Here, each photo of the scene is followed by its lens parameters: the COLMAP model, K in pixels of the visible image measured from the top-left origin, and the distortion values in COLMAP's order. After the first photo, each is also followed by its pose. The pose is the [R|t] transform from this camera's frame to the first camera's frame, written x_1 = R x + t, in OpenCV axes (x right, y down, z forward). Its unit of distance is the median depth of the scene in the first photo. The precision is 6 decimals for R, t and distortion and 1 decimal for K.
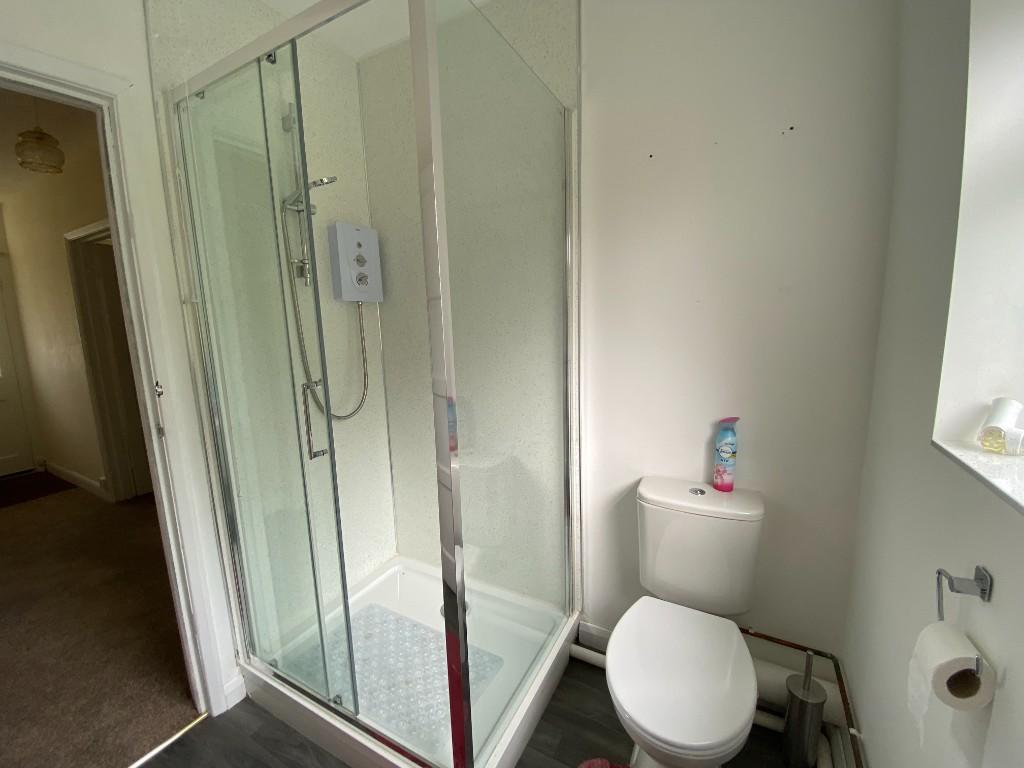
lens RADIAL K [[417.5, 0, 512.0], [0, 417.5, 384.0], [0, 0, 1]] dist [0.020677, -0.021977]
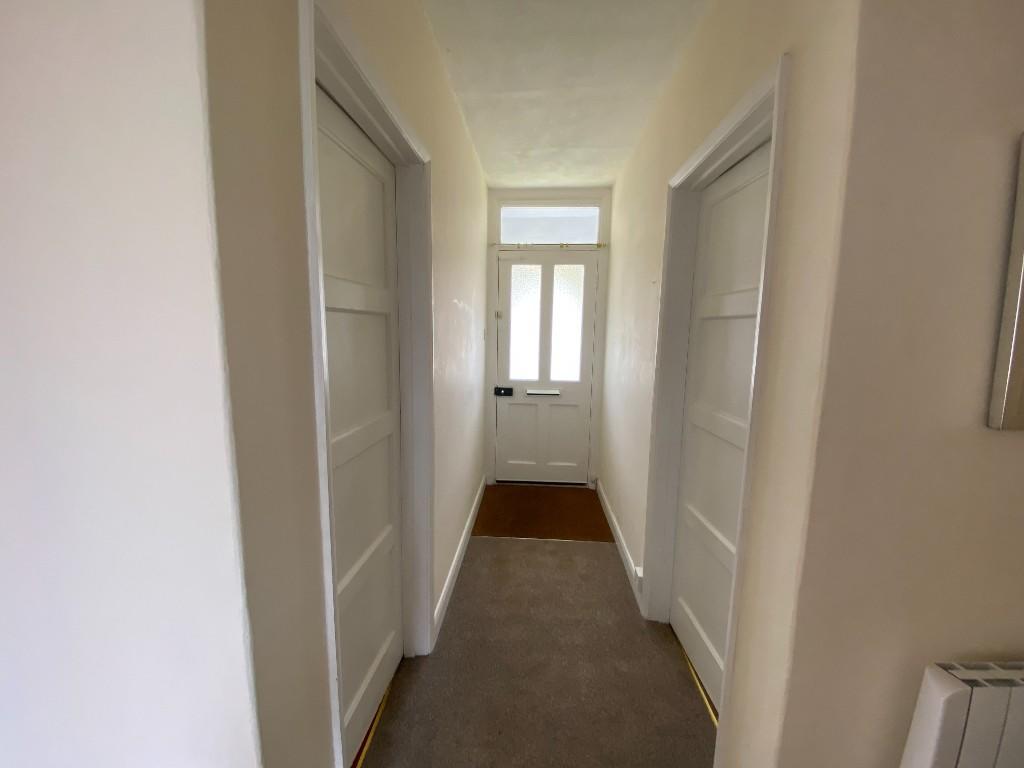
lens RADIAL K [[417.5, 0, 512.0], [0, 417.5, 384.0], [0, 0, 1]] dist [0.020677, -0.021977]
pose [[0.423304, 0.152839, -0.893003, -0.794429], [-0.171730, 0.981334, 0.086553, -0.113165], [0.889563, 0.116717, 0.441650, 0.759186]]
